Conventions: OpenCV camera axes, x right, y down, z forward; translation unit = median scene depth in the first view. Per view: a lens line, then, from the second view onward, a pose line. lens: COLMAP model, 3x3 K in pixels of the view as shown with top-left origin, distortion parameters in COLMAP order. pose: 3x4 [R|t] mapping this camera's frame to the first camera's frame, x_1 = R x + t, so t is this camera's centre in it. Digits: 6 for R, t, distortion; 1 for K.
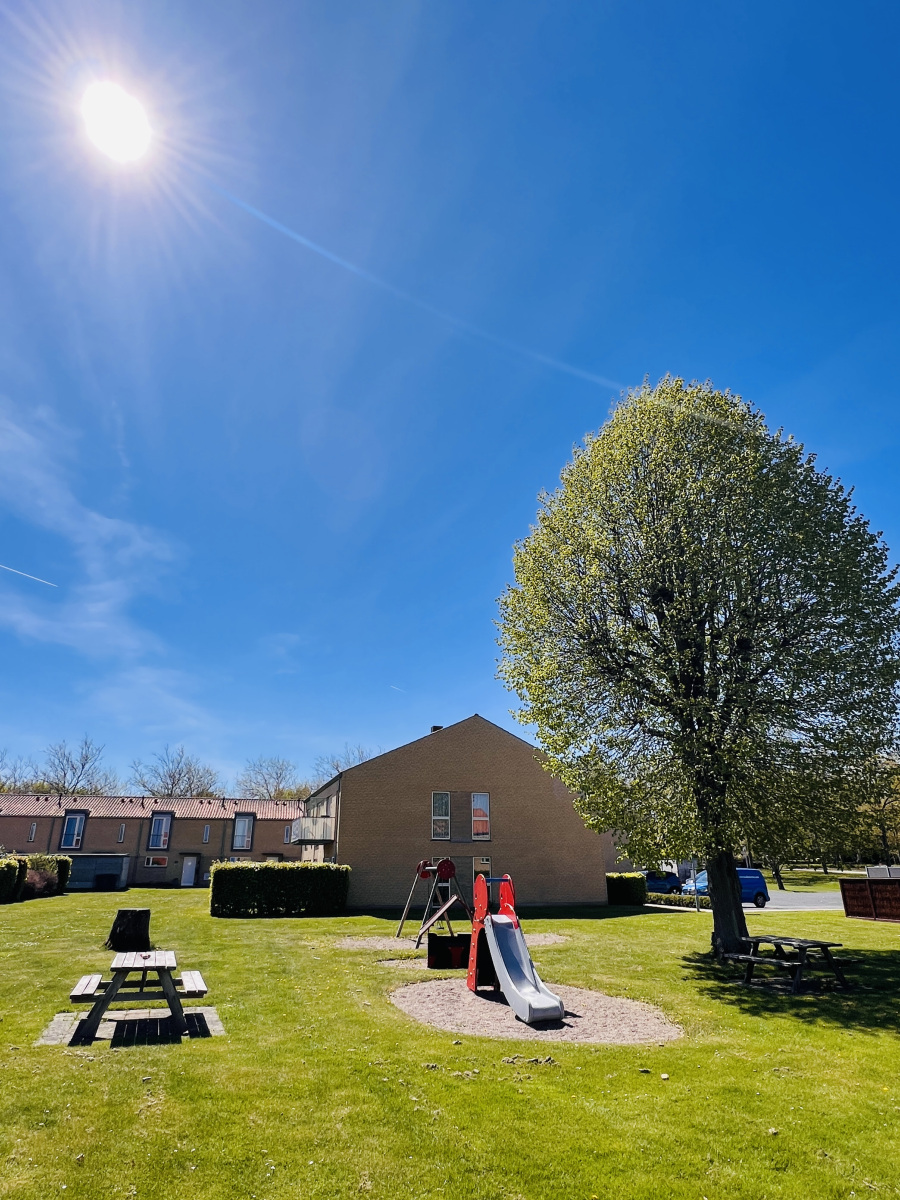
lens RADIAL K [[711.8, 0, 436.7], [0, 711.8, 601.9], [0, 0, 1]] dist [0.005163, 0.000775]
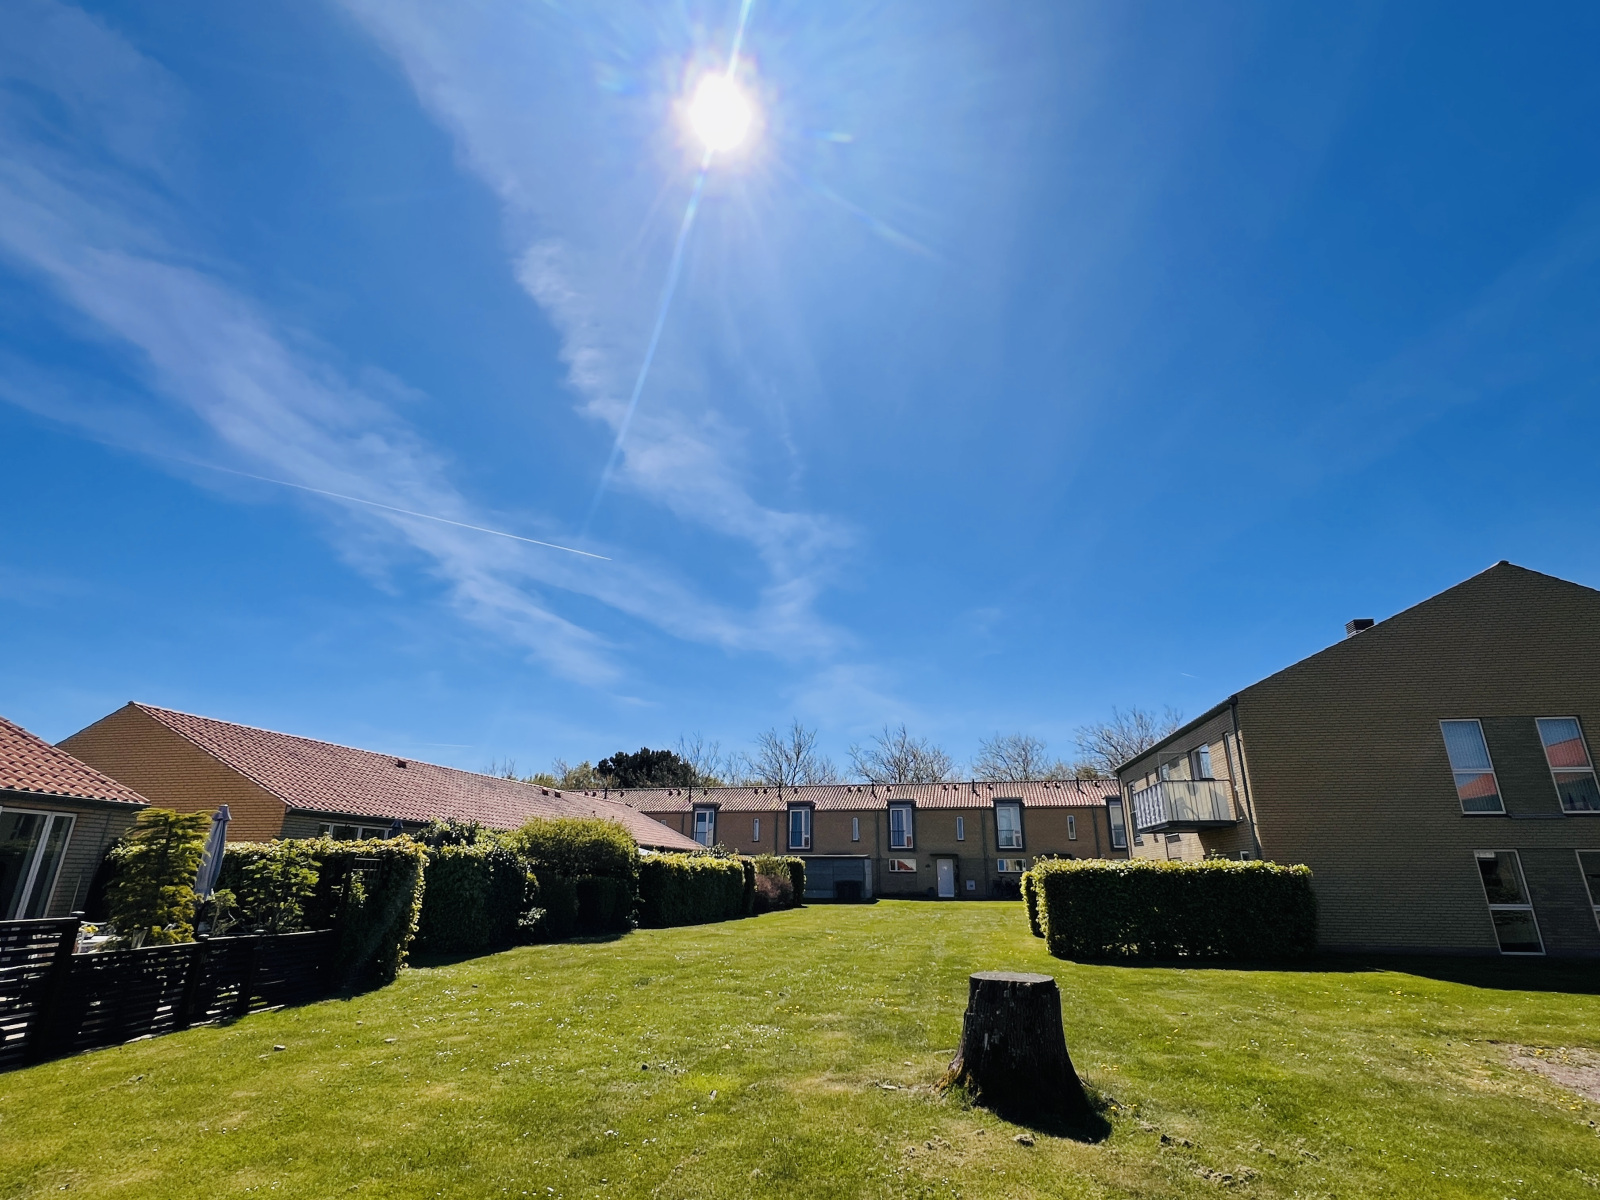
lens RADIAL K [[792.5, 0, 828.4], [0, 792.5, 591.4], [0, 0, 1]] dist [0.000736, 0.000422]
pose [[0.915531, -0.134142, -0.379221, -0.101031], [0.138931, 0.990191, -0.014848, 0.072116], [0.377493, -0.039092, 0.925187, 0.186702]]
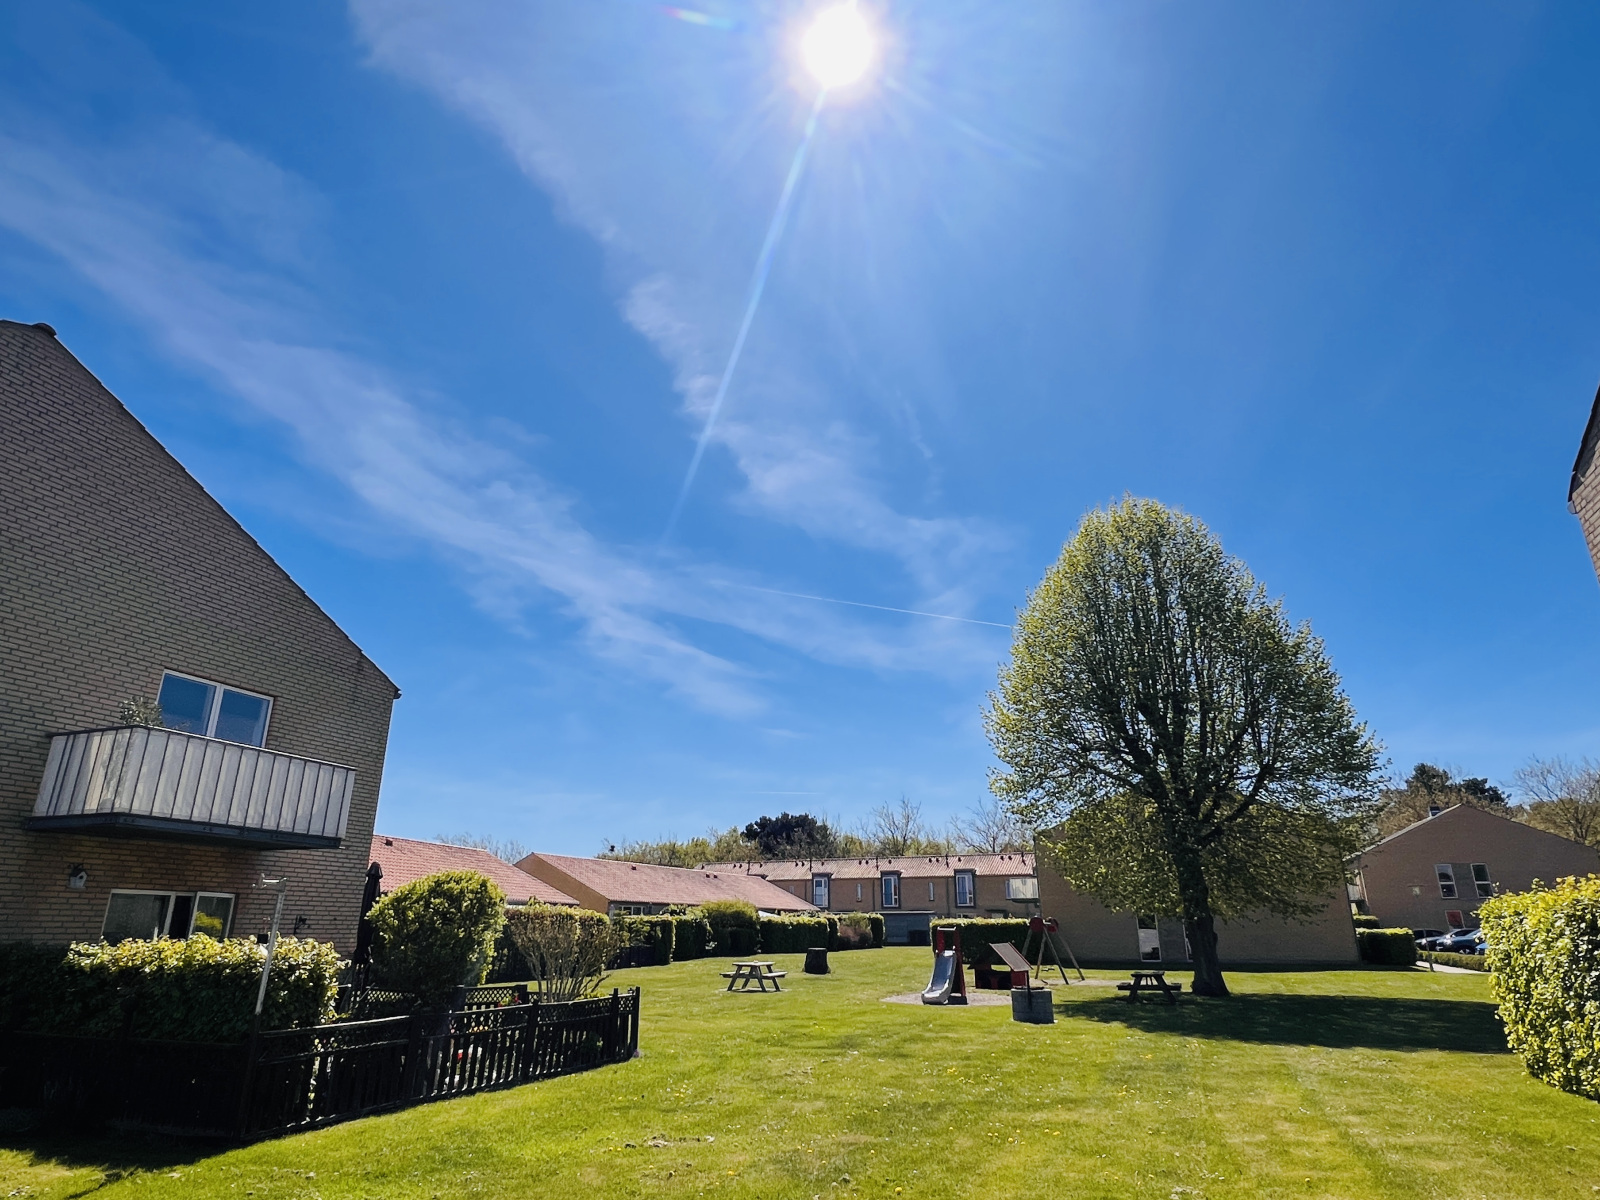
lens RADIAL K [[949.1, 0, 800.0], [0, 949.1, 600.0], [0, 0, 1]] dist [0.005163, 0.000775]
pose [[0.799649, -0.201395, -0.565687, 0.284878], [0.216640, 0.975390, -0.041016, -0.080141], [0.560026, -0.089752, 0.823599, -0.223975]]
